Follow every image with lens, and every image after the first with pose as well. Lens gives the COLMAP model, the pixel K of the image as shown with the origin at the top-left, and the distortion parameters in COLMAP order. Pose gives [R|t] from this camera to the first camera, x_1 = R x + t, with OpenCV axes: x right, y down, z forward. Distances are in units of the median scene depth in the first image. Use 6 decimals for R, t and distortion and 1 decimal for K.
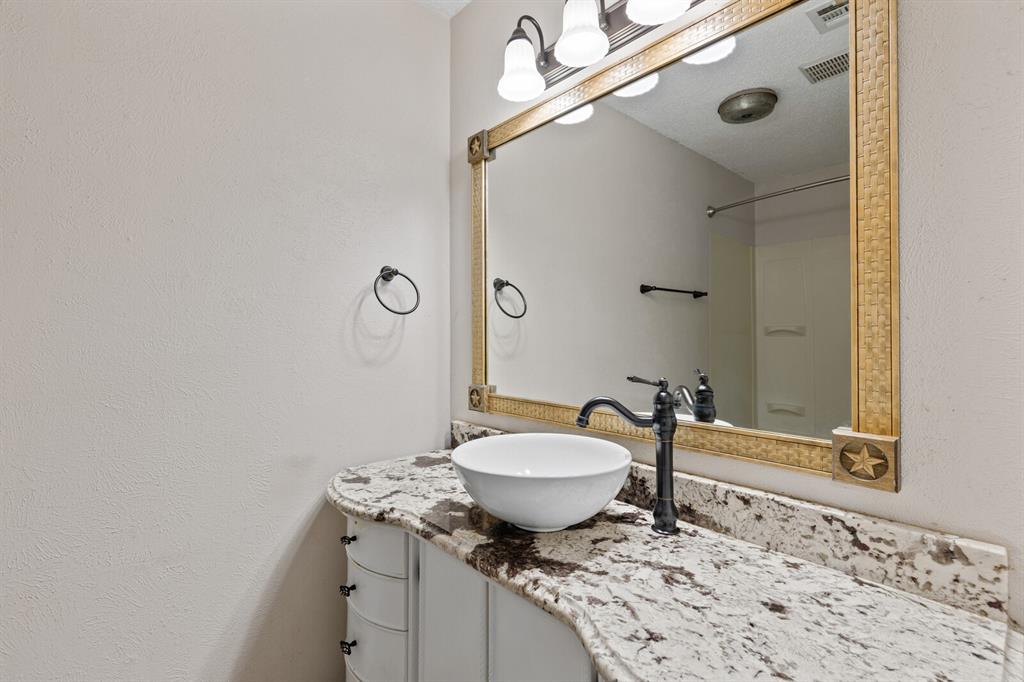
lens RADIAL K [[474.4, 0, 510.9], [0, 474.4, 337.7], [0, 0, 1]] dist [0.005089, -0.000050]
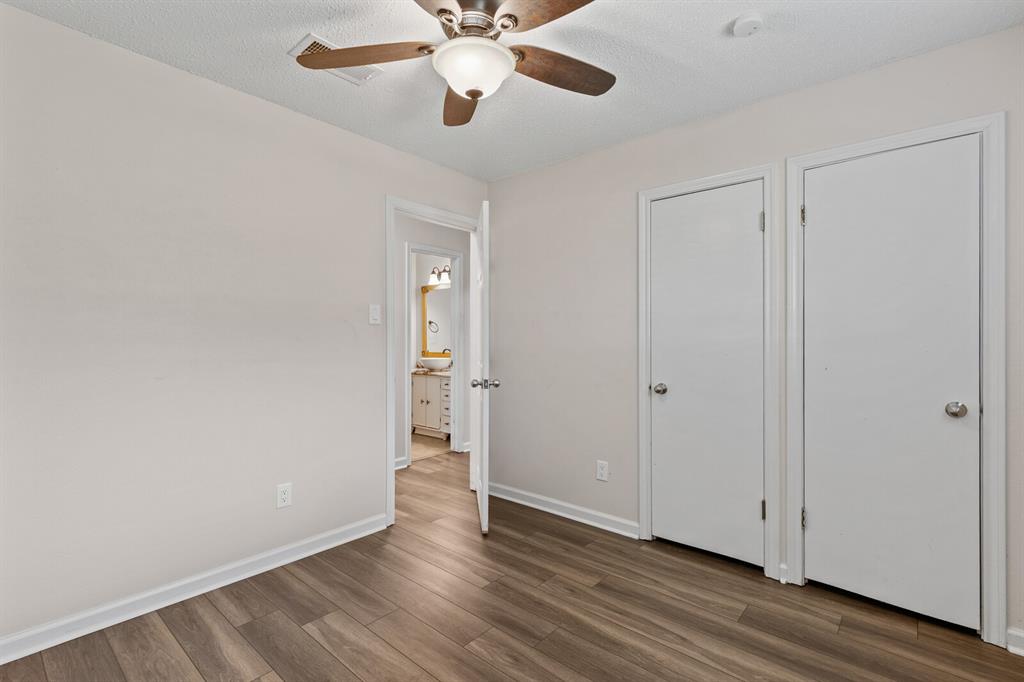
lens RADIAL K [[474.4, 0, 513.1], [0, 474.4, 341.1], [0, 0, 1]] dist [0.005089, -0.000050]
pose [[0.992211, -0.003473, 0.124520, 0.164481], [0.003210, 0.999992, 0.002315, 0.018682], [-0.124527, -0.001897, 0.992214, -2.855010]]
